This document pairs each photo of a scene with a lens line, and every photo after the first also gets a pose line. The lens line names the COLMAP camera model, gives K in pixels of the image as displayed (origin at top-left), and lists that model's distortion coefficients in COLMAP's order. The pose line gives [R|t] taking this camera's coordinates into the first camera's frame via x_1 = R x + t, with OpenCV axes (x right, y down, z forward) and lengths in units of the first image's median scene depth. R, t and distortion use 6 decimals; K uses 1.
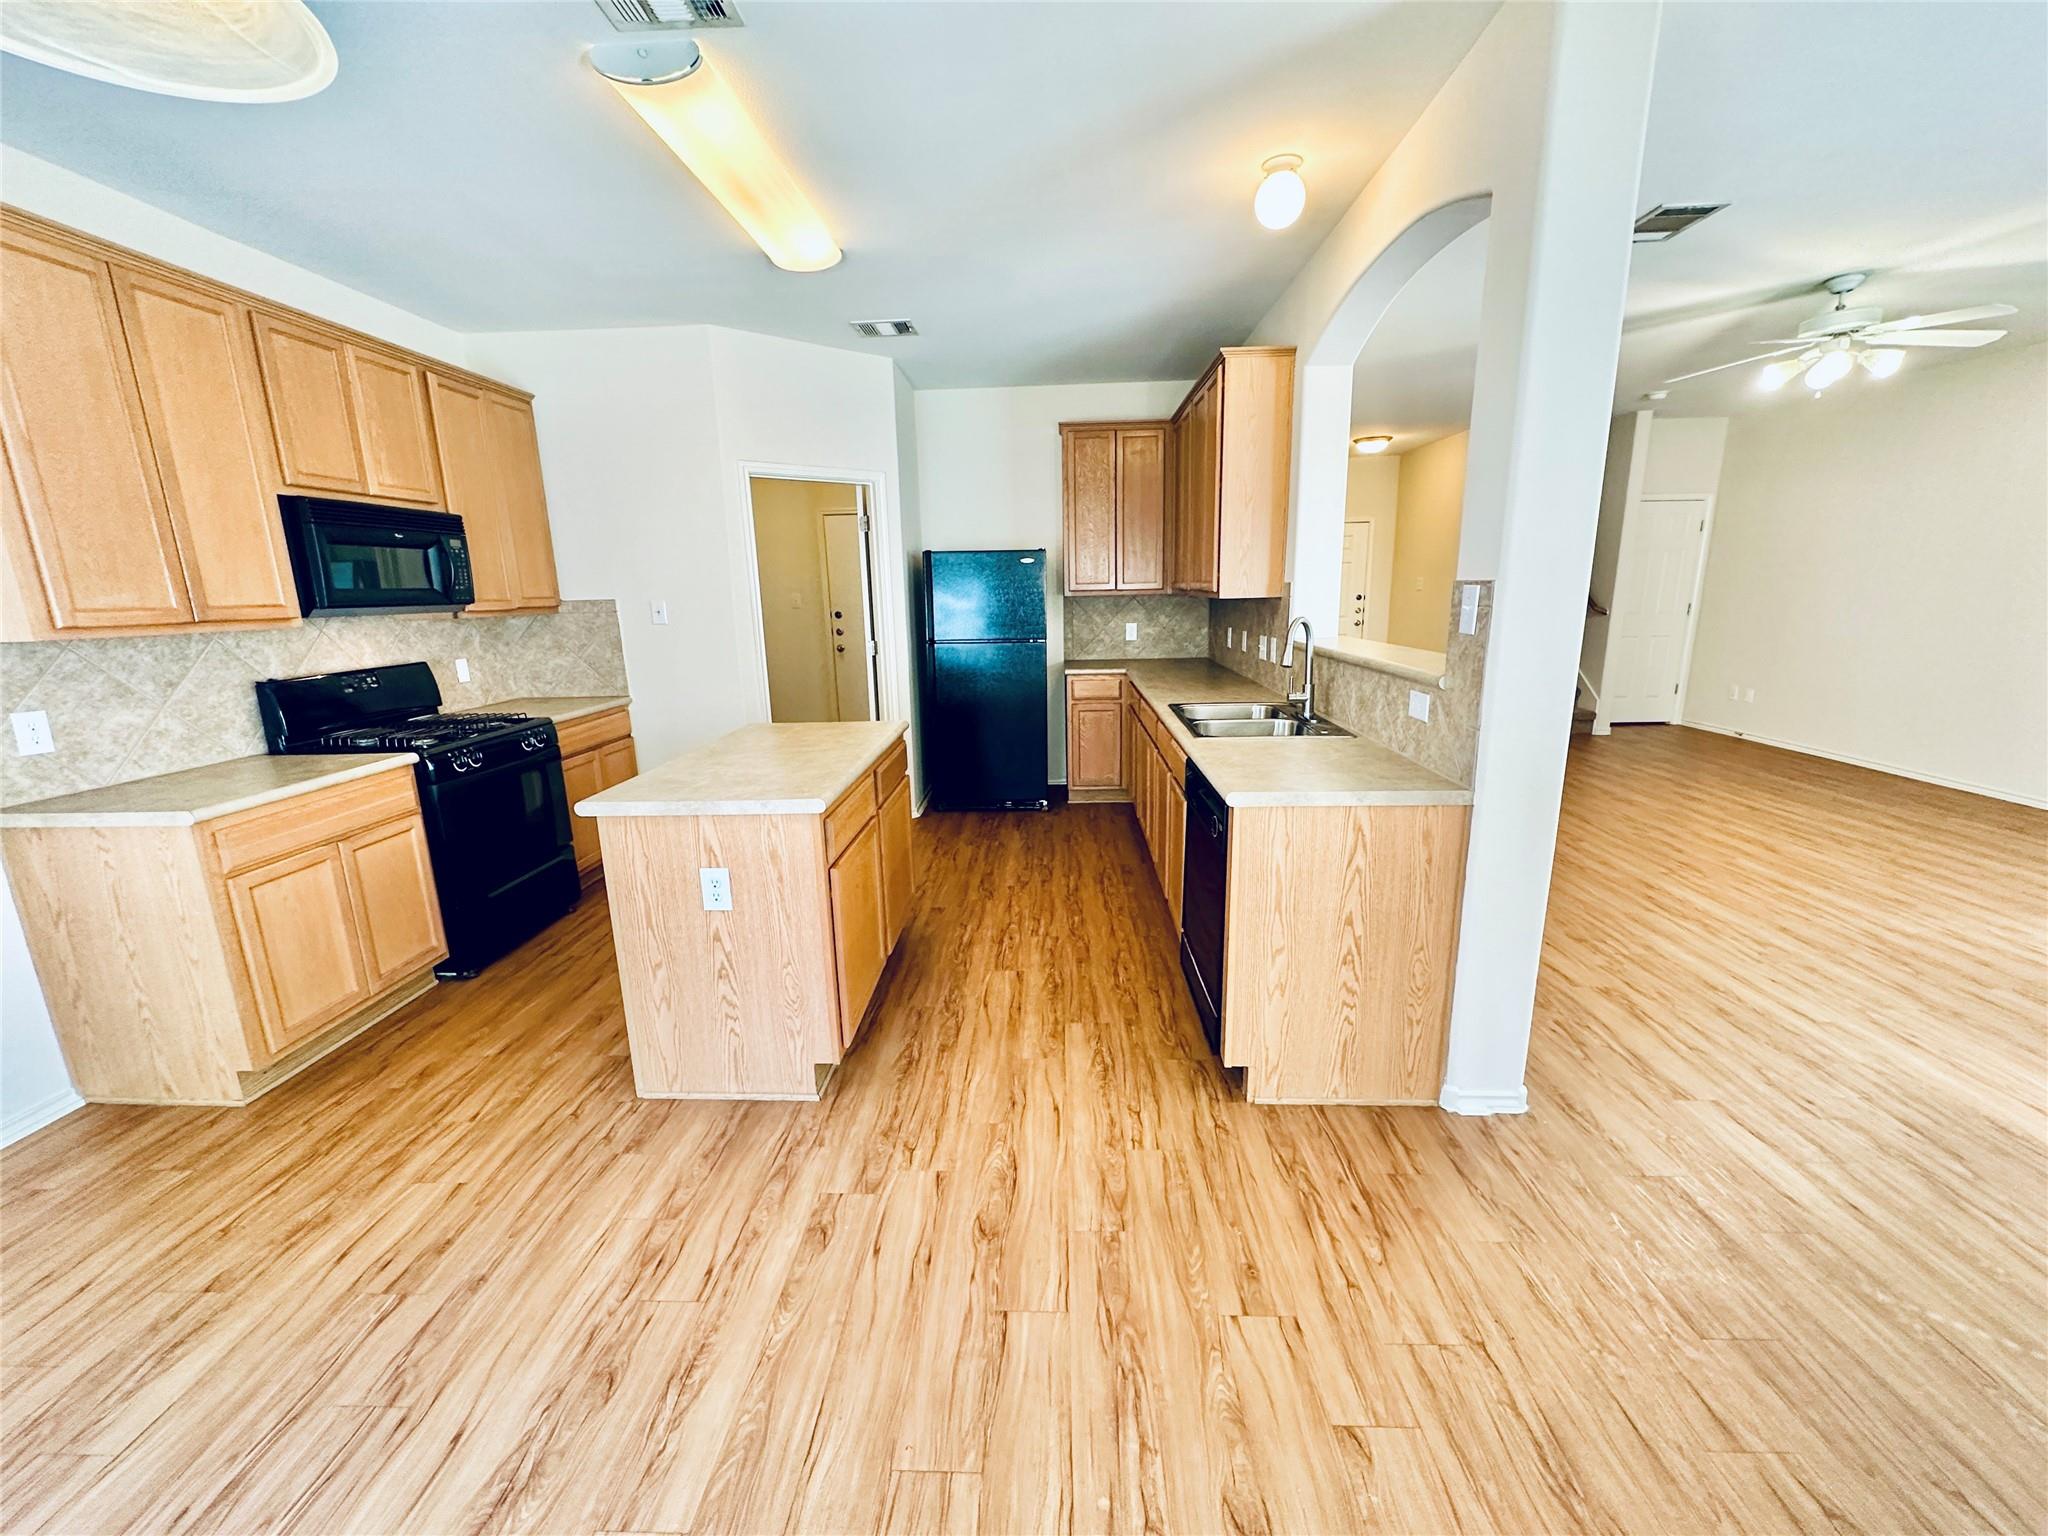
lens RADIAL K [[811.8, 0, 1021.2], [0, 811.8, 759.3], [0, 0, 1]] dist [-0.003063, 0.000437]
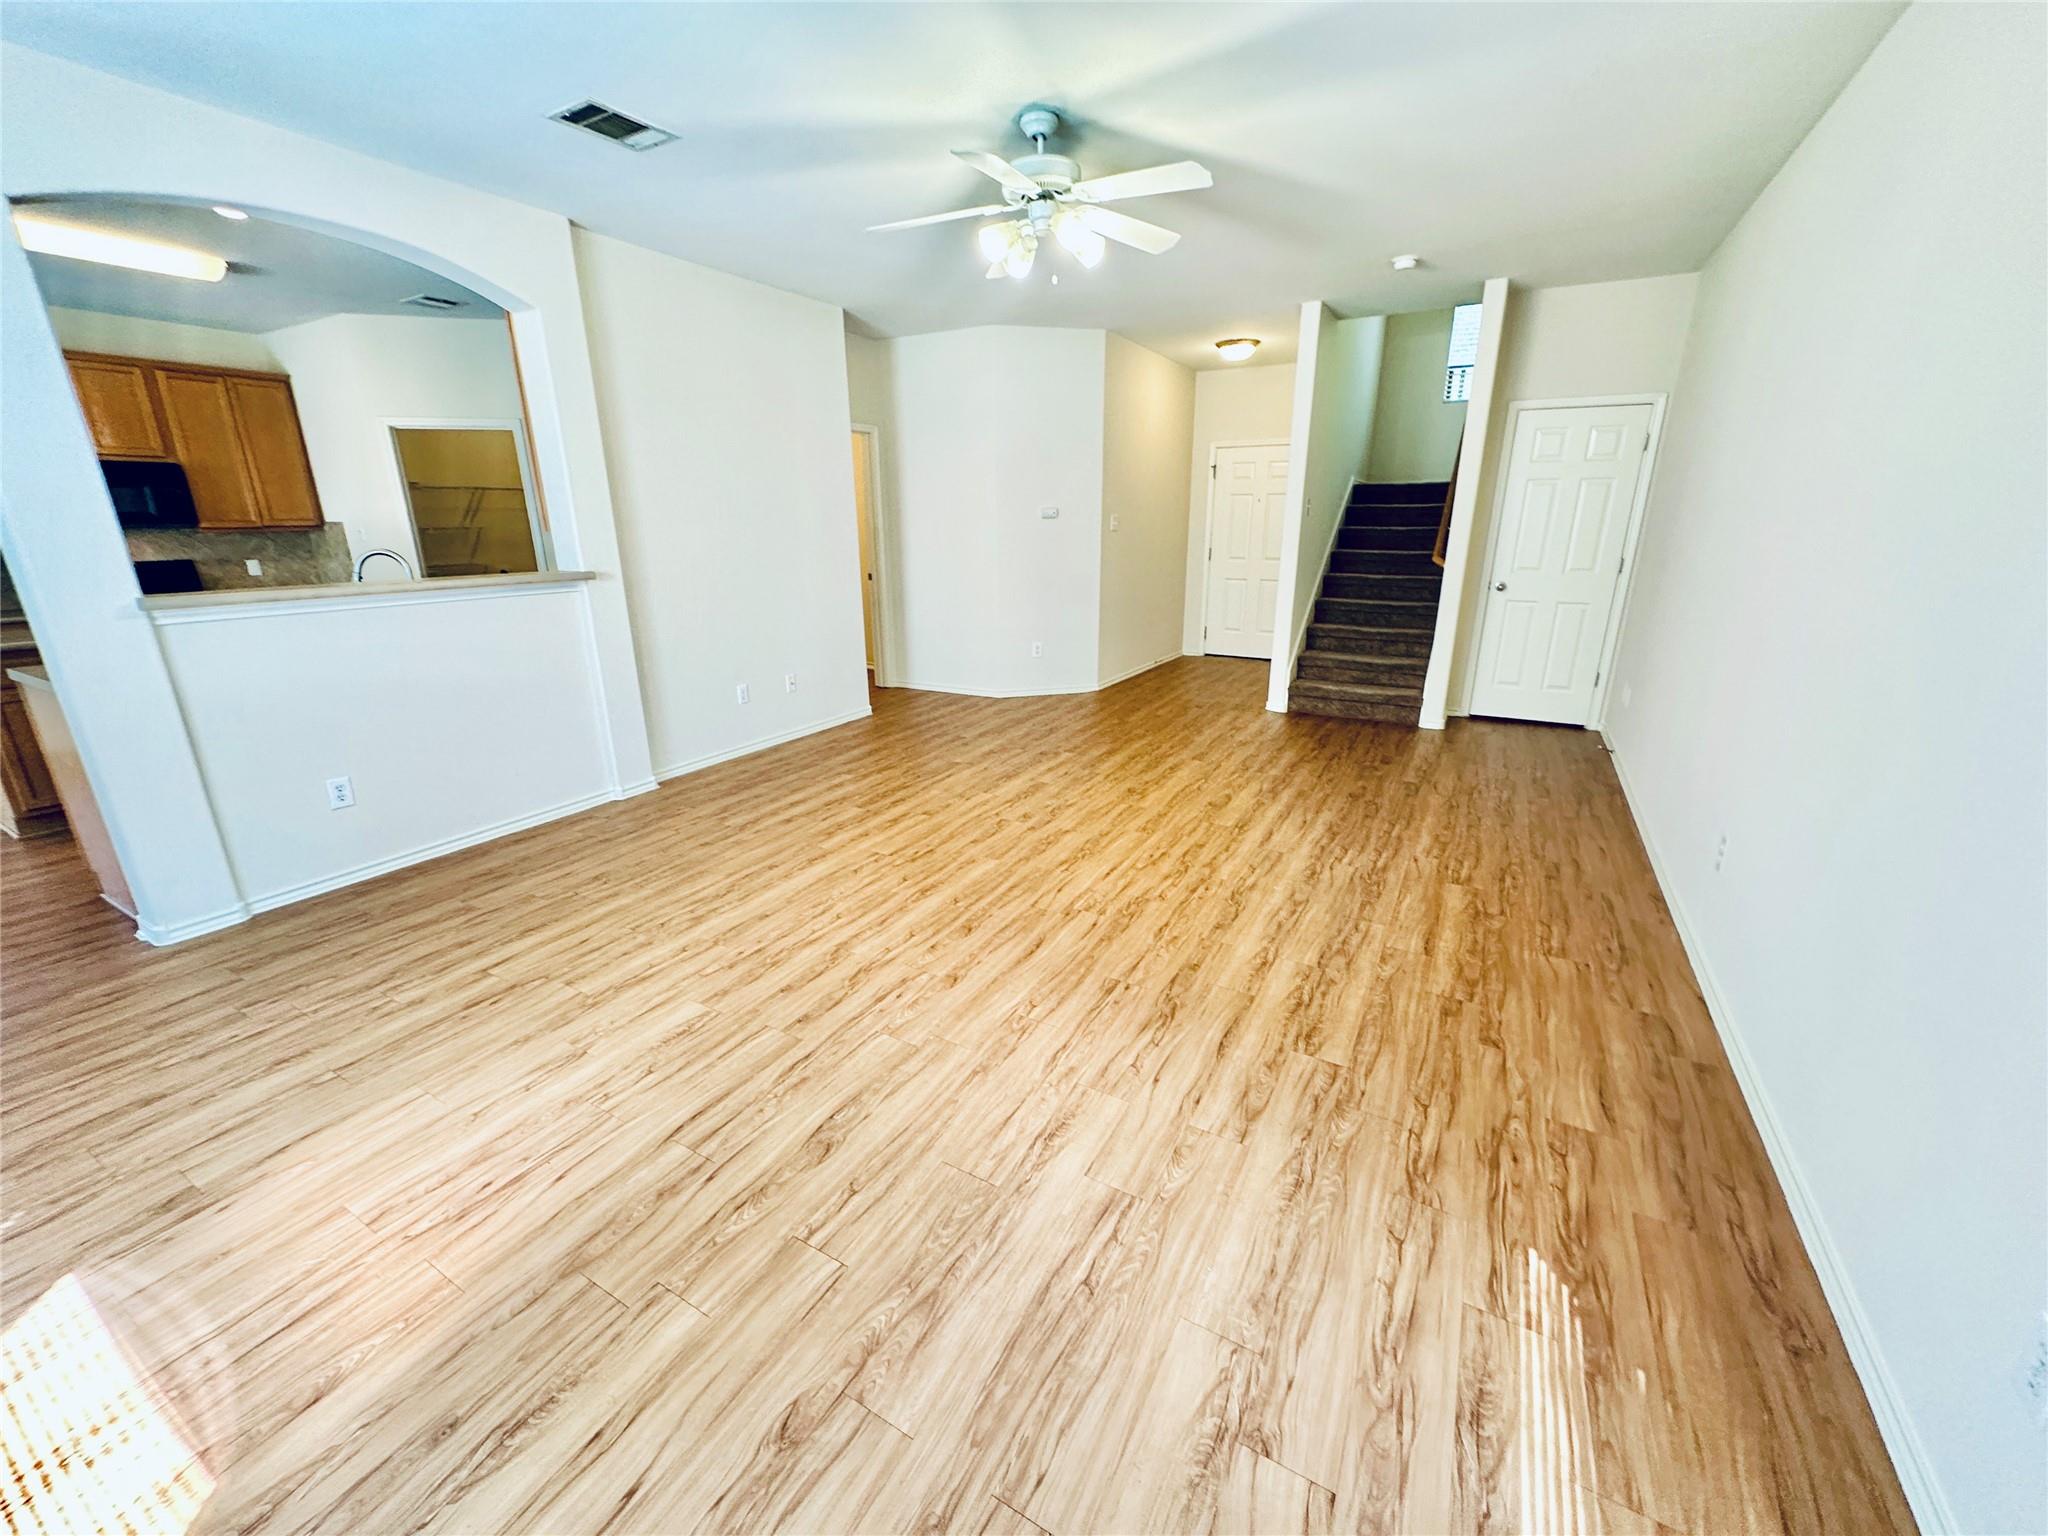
lens RADIAL K [[811.8, 0, 1024.4], [0, 811.8, 770.1], [0, 0, 1]] dist [-0.003063, 0.000437]
pose [[0.887641, 0.152801, -0.434448, 1.239080], [-0.106248, 0.985850, 0.129656, -0.082697], [0.448113, -0.068928, 0.891316, 0.252801]]
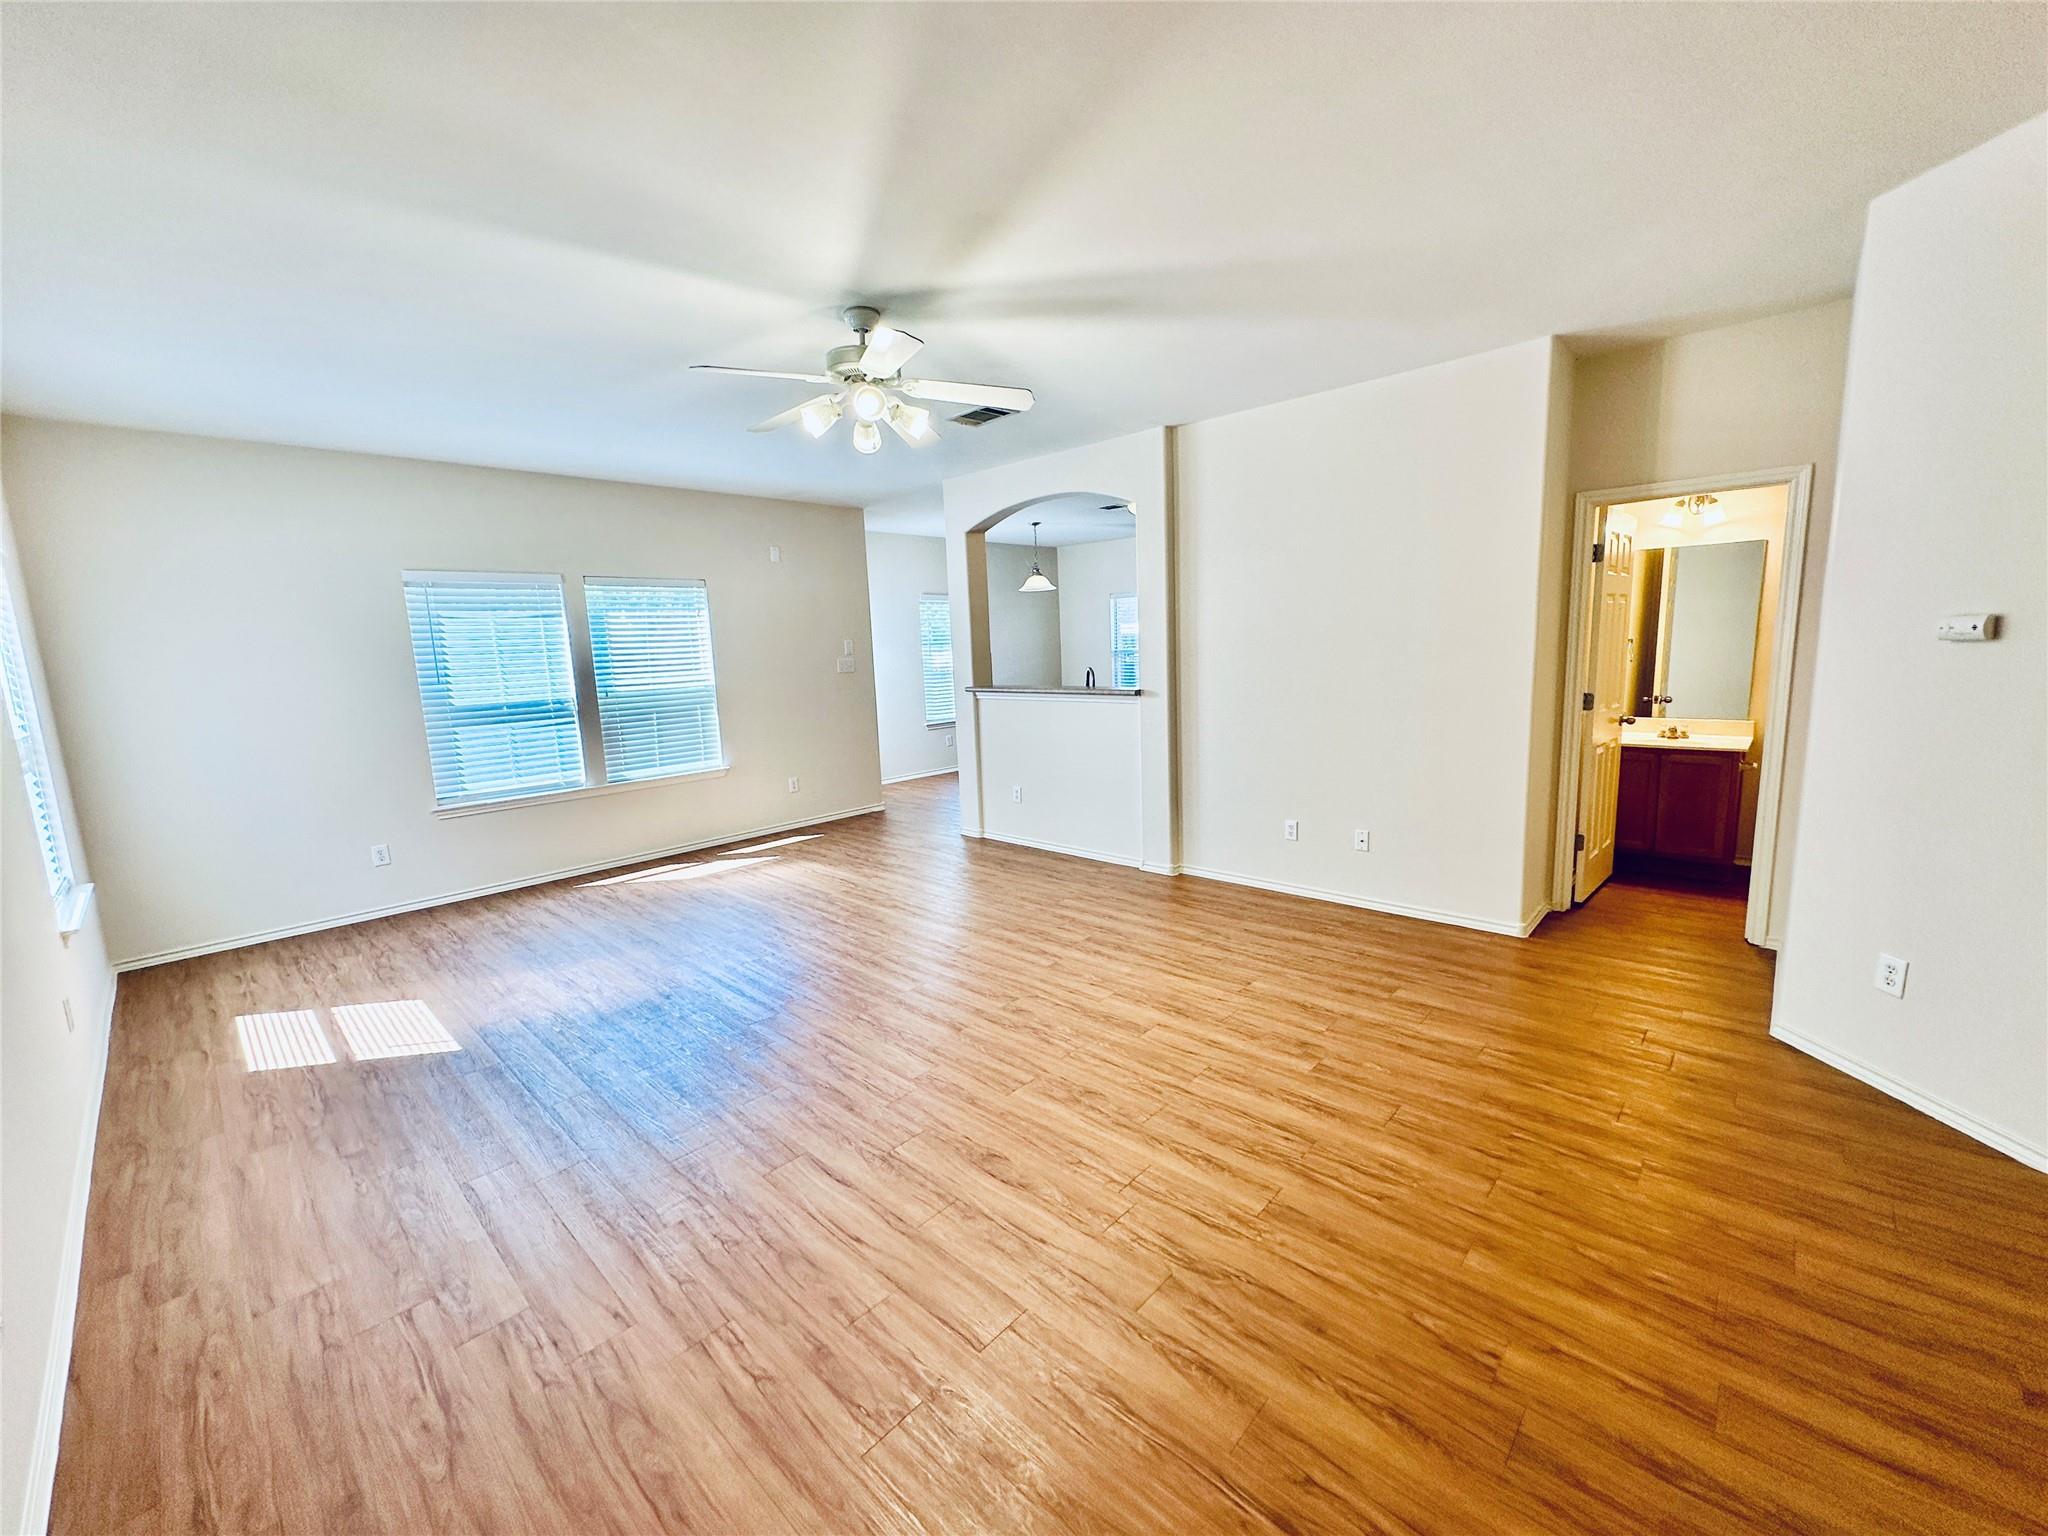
lens RADIAL K [[811.8, 0, 1018.6], [0, 811.8, 772.0], [0, 0, 1]] dist [-0.003063, 0.000437]
pose [[-0.654907, 0.164569, -0.737573, 1.378577], [-0.102435, 0.947661, 0.302398, -0.359886], [0.748735, 0.273596, -0.603772, 1.482387]]
